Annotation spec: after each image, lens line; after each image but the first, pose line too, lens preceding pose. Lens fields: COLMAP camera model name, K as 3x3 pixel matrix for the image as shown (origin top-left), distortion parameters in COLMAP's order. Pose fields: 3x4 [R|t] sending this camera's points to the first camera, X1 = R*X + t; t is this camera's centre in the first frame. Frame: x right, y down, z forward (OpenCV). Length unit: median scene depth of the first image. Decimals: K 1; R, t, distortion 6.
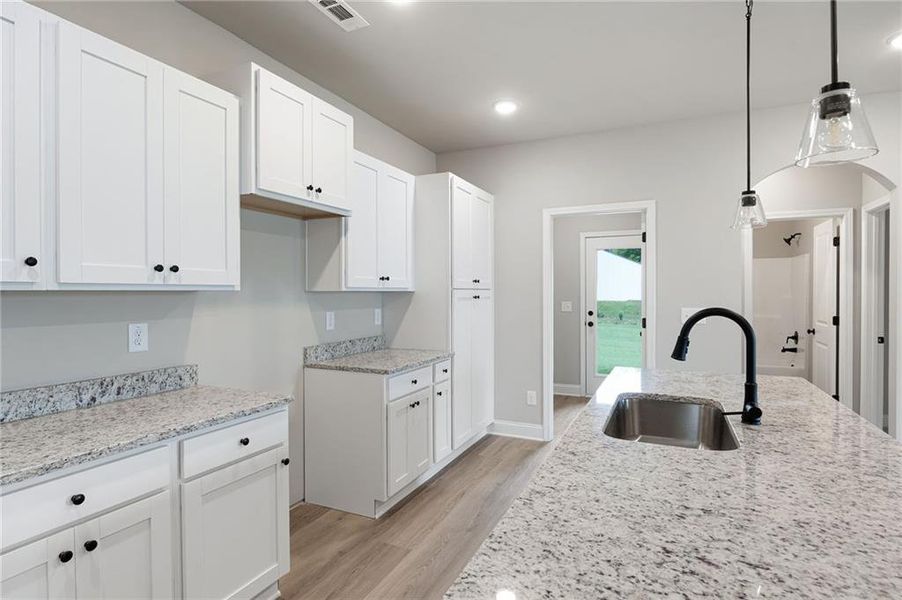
lens RADIAL K [[465.2, 0, 450.6], [0, 465.2, 301.5], [0, 0, 1]] dist [-0.013081, -0.000554]
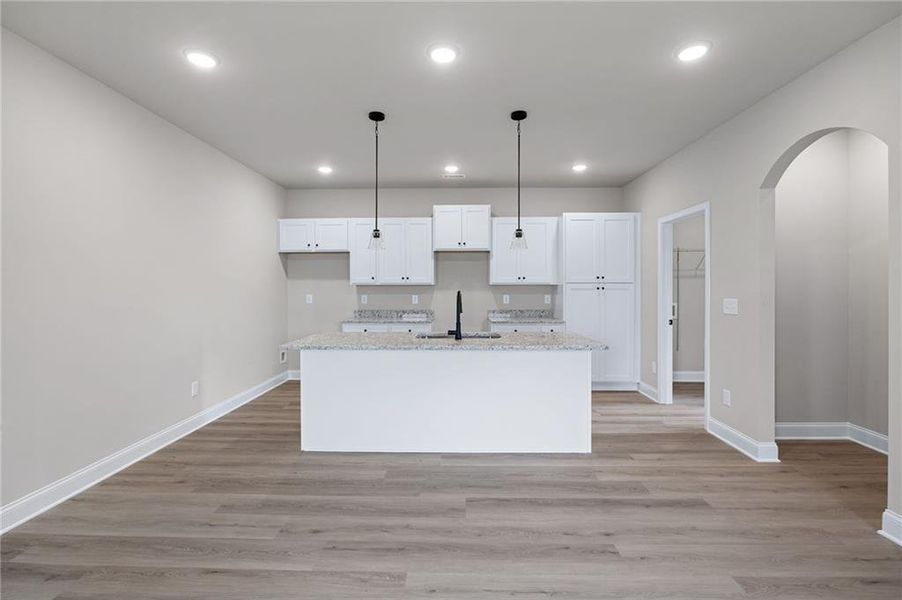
lens RADIAL K [[399.1, 0, 455.8], [0, 399.1, 292.4], [0, 0, 1]] dist [-0.014256, 0.000272]
pose [[0.420120, 0.009240, -0.907421, 1.713609], [-0.017414, 0.999846, 0.002119, 0.015838], [0.907301, 0.014912, 0.420217, 0.077209]]
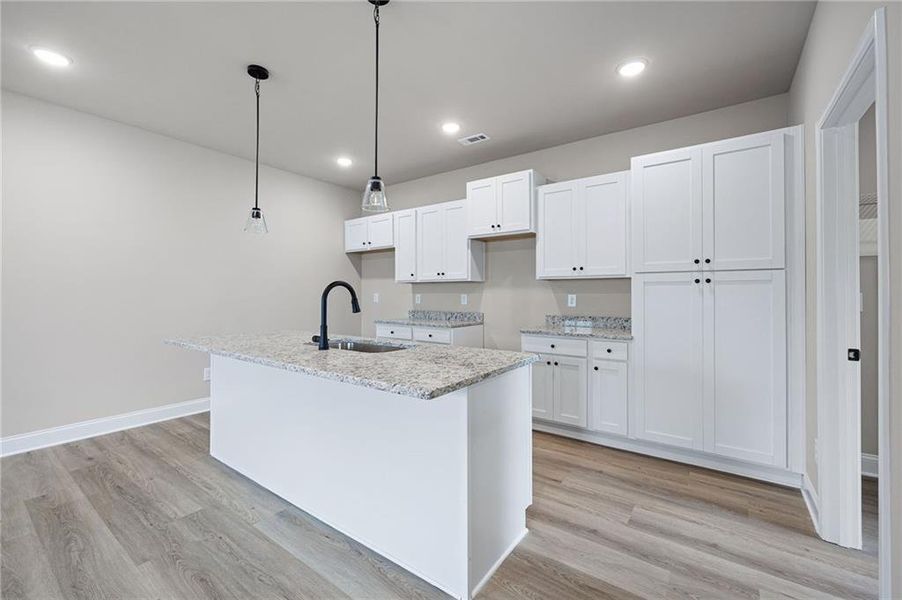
lens RADIAL K [[374.3, 0, 456.6], [0, 374.3, 292.4], [0, 0, 1]] dist [-0.000311, -0.000067]
pose [[-0.172165, -0.008184, -0.985034, 1.302570], [-0.022695, 0.999733, -0.004339, 0.040398], [0.984807, 0.021608, -0.172305, 1.163401]]
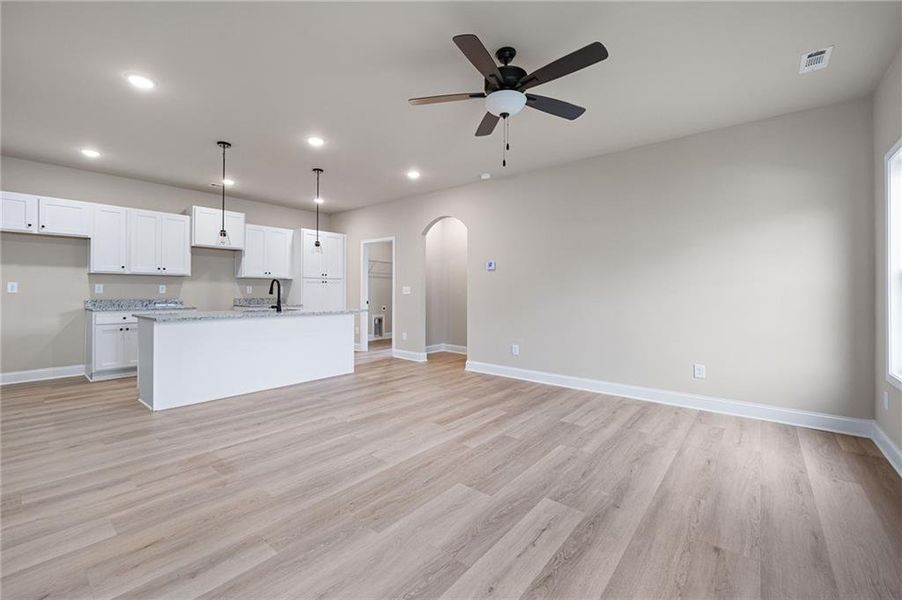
lens RADIAL K [[374.3, 0, 431.2], [0, 374.3, 292.1], [0, 0, 1]] dist [-0.000311, -0.000067]
pose [[0.964102, 0.006240, -0.265458, 1.726371], [-0.011081, 0.999798, -0.016745, 0.107723], [0.265300, 0.019085, 0.963977, -0.995734]]
